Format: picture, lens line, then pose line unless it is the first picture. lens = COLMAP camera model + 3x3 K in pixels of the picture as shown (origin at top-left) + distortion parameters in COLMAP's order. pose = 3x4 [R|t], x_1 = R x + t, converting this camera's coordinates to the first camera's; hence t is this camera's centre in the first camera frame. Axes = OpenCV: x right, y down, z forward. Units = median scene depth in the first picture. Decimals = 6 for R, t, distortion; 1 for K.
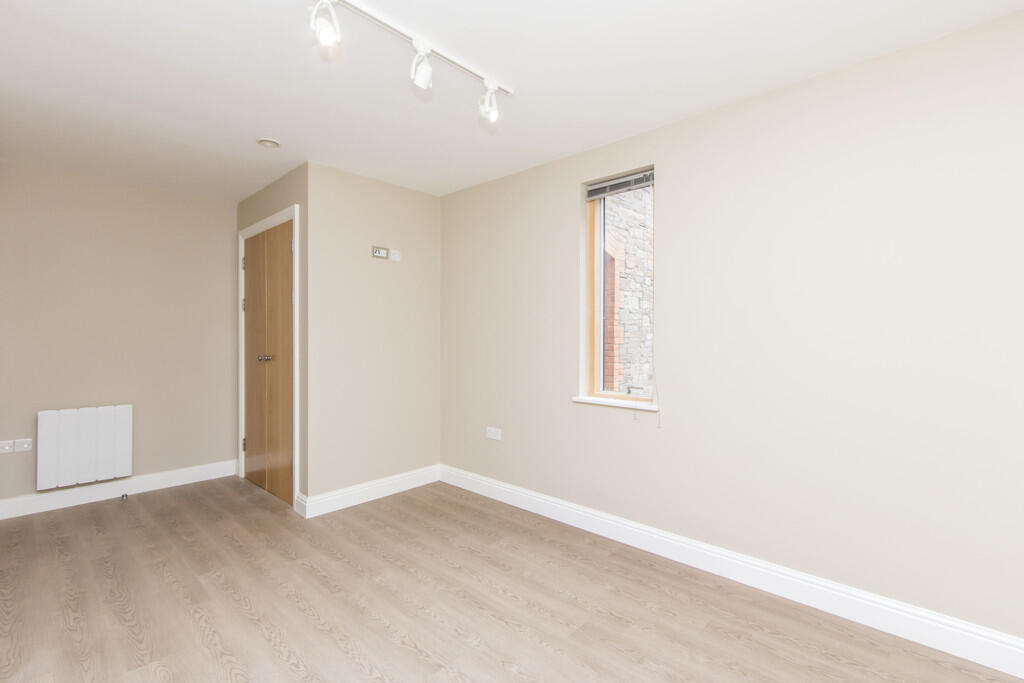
lens RADIAL K [[465.8, 0, 512.0], [0, 465.8, 341.5], [0, 0, 1]] dist [-0.000563, -0.000109]
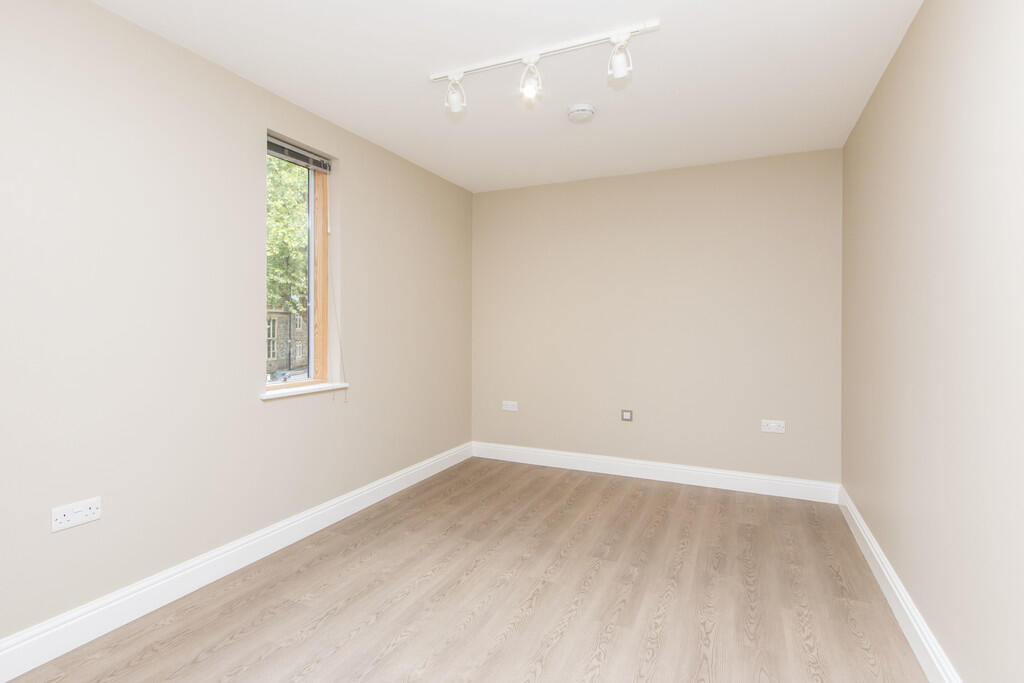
lens RADIAL K [[492.5, 0, 512.5], [0, 492.5, 328.3], [0, 0, 1]] dist [-0.000287, -0.000003]
pose [[-0.311248, -0.009298, 0.950283, -0.879297], [0.006466, 0.999908, 0.011902, -0.000542], [-0.950307, 0.009849, -0.311159, 0.948603]]
